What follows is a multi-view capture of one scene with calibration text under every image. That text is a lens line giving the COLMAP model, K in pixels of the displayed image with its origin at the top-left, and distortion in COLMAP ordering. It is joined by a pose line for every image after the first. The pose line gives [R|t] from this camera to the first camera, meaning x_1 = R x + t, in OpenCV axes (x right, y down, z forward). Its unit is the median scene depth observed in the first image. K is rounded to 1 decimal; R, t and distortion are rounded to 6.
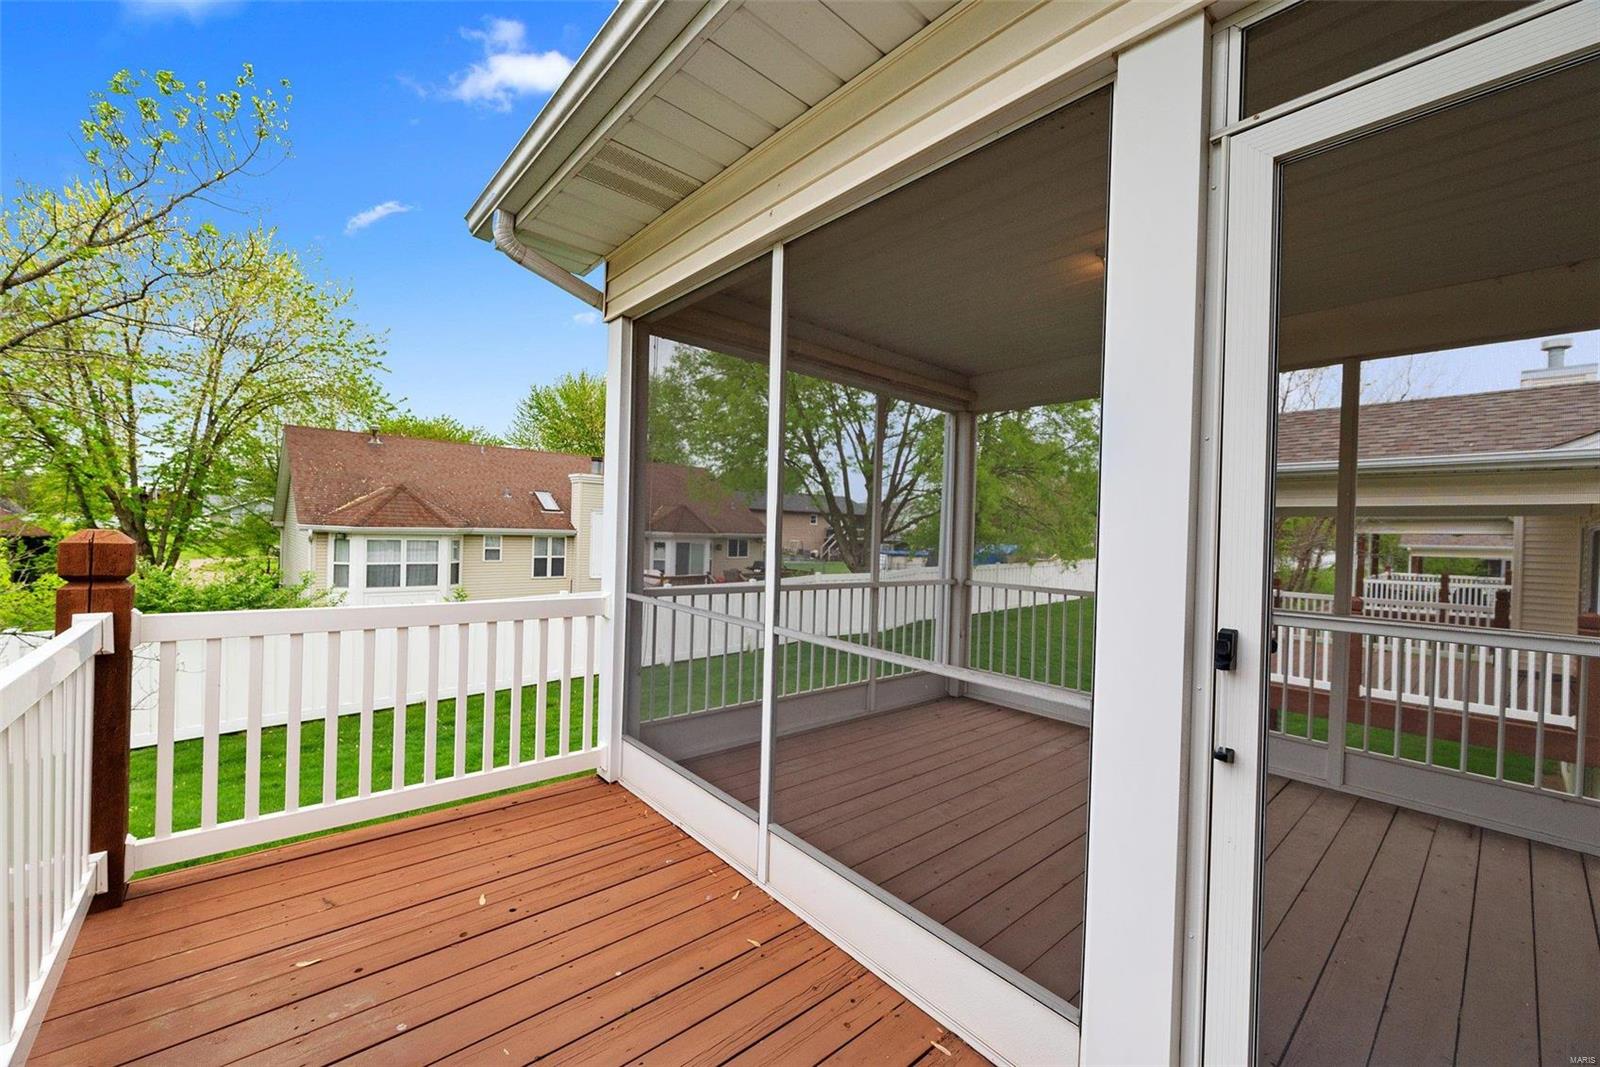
lens RADIAL K [[630.8, 0, 791.7], [0, 630.8, 528.9], [0, 0, 1]] dist [-0.001547, 0.000474]
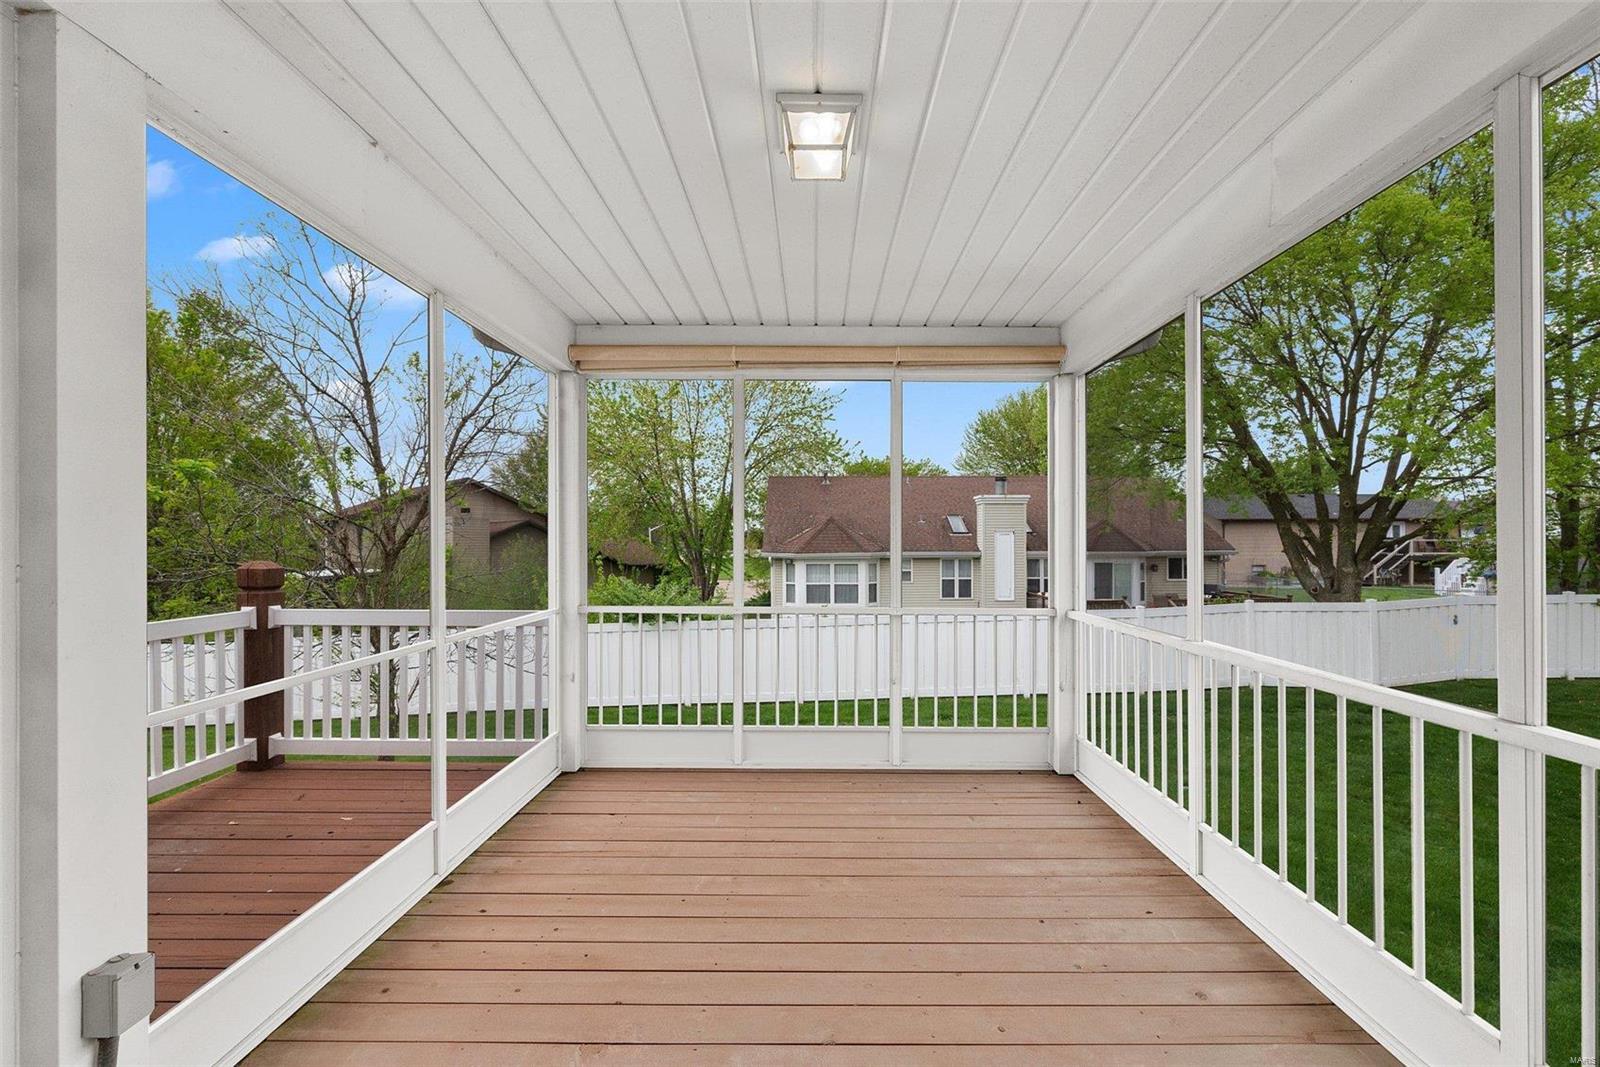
lens RADIAL K [[630.8, 0, 790.6], [0, 630.8, 546.4], [0, 0, 1]] dist [-0.001547, 0.000474]
pose [[0.755105, -0.029460, -0.654942, 0.103156], [0.024926, 0.999558, -0.016222, 0.002213], [0.655130, -0.004076, 0.755505, 0.051776]]
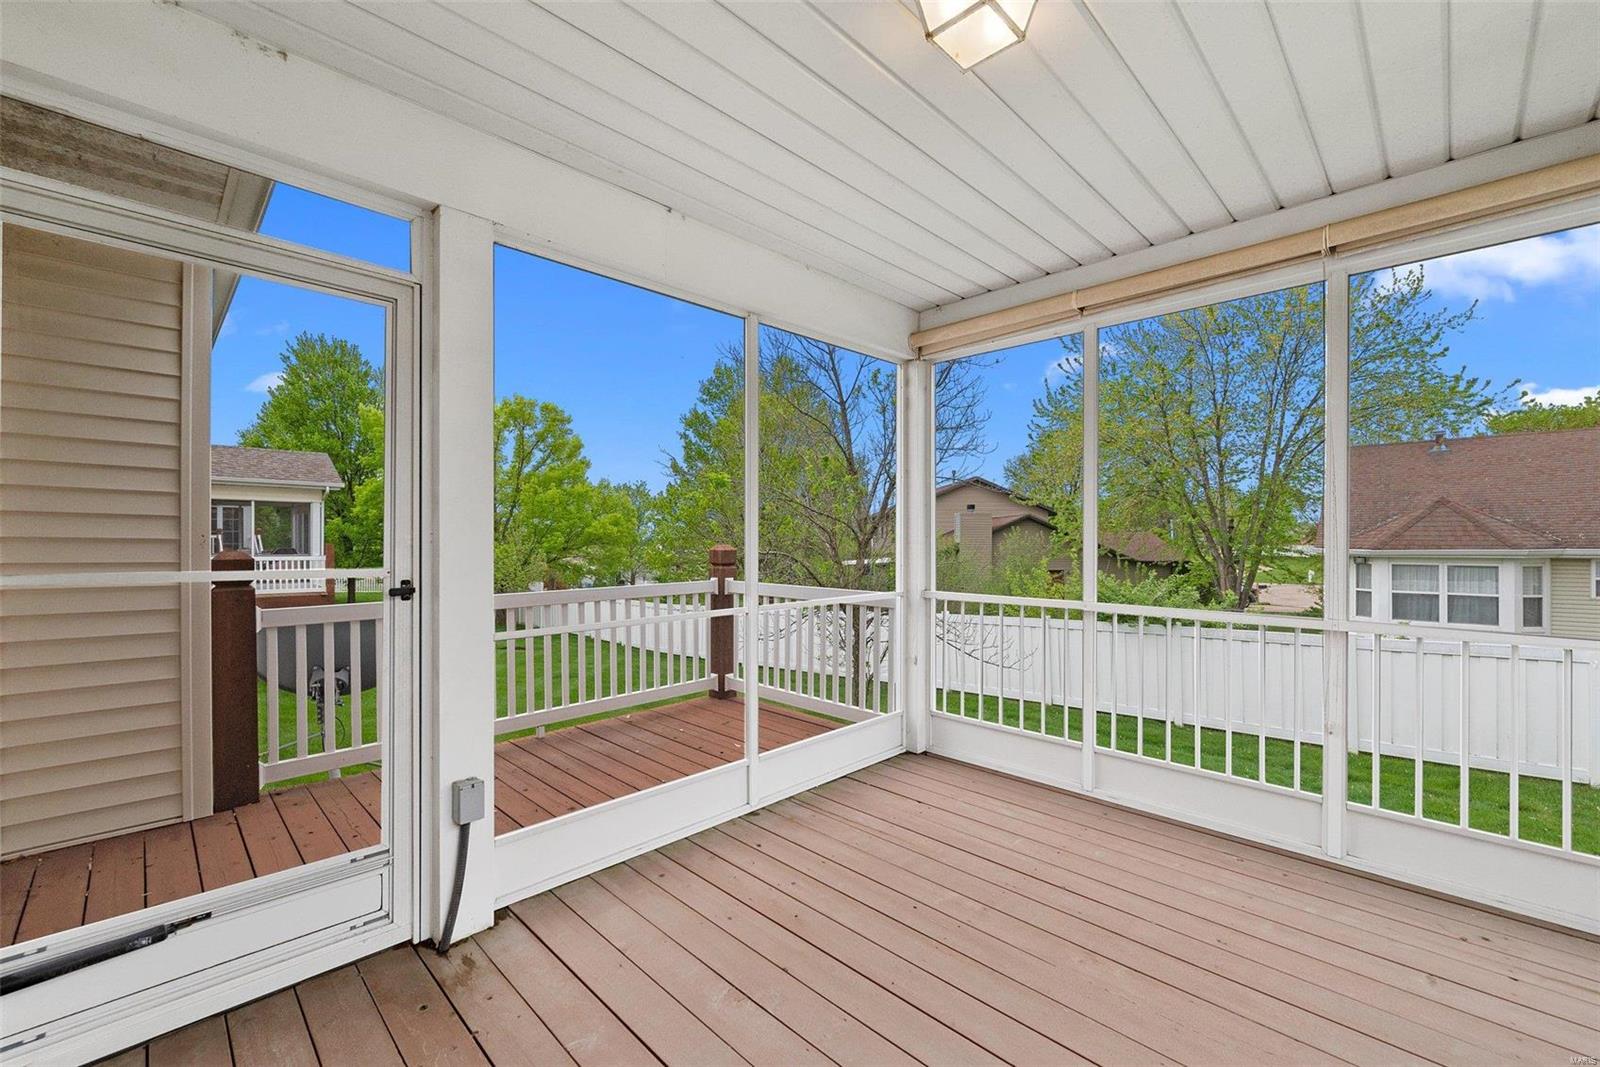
lens RADIAL K [[630.8, 0, 802.6], [0, 630.8, 542.8], [0, 0, 1]] dist [-0.001547, 0.000474]
pose [[0.101920, -0.025236, -0.994472, 0.114082], [0.005056, 0.999678, -0.024850, 0.004788], [0.994780, -0.002495, 0.102015, 0.087387]]
